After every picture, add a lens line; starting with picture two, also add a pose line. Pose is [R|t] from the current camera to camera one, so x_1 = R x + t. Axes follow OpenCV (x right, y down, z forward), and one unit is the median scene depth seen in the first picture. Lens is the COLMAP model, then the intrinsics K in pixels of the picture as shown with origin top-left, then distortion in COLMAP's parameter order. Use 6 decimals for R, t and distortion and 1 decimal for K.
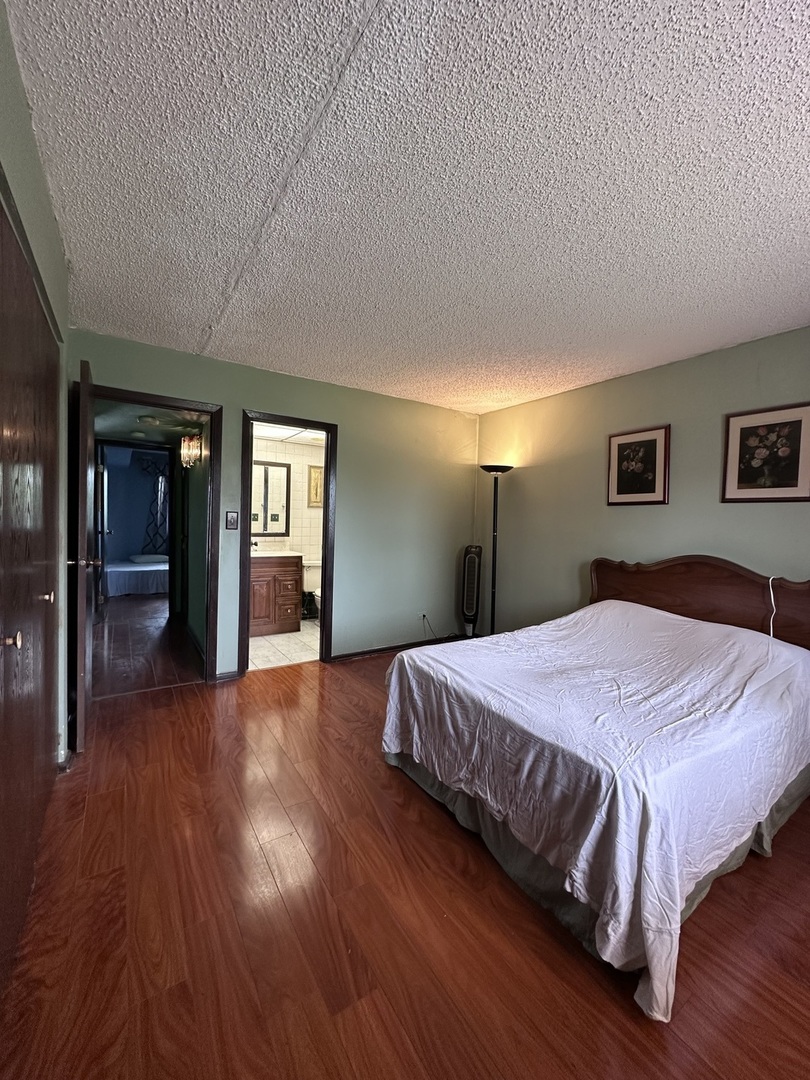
lens RADIAL K [[429.7, 0, 405.0], [0, 429.7, 540.0], [0, 0, 1]] dist [0.000080, 0.000153]
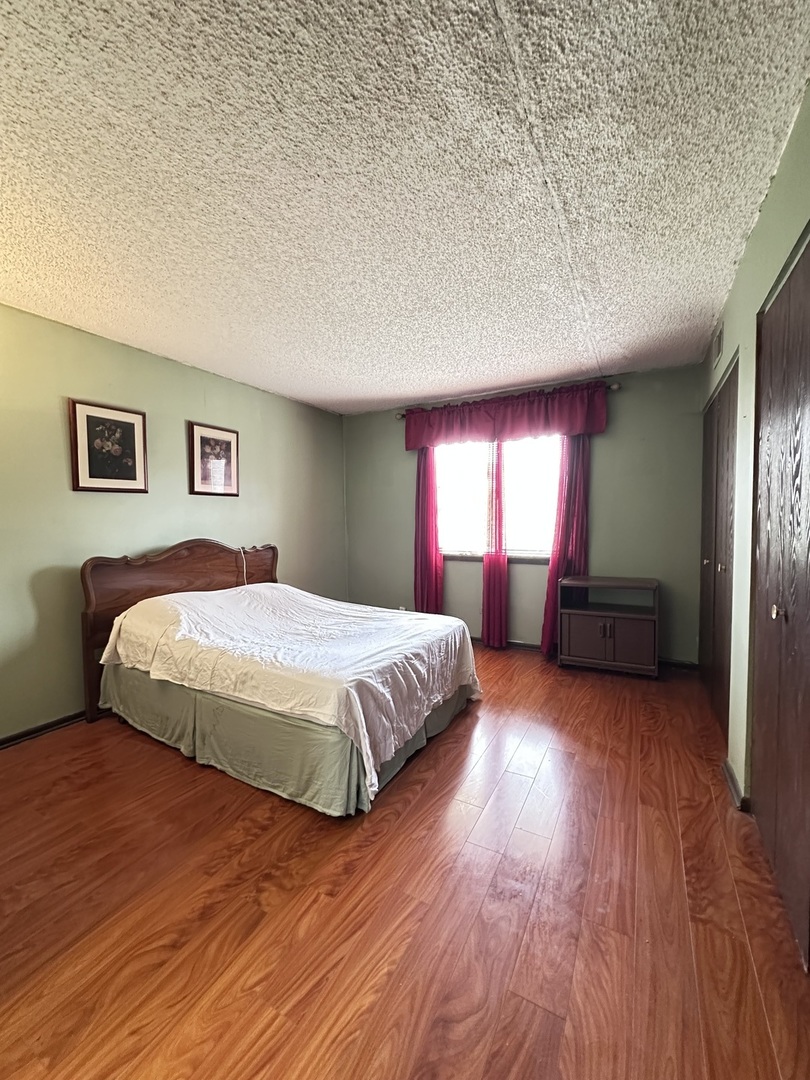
lens RADIAL K [[429.7, 0, 405.0], [0, 429.7, 540.0], [0, 0, 1]] dist [0.000080, 0.000153]
pose [[-0.461575, -0.070857, 0.884267, -0.686729], [0.035859, 0.994500, 0.098408, -0.063972], [-0.886376, 0.077132, -0.456496, 1.154675]]
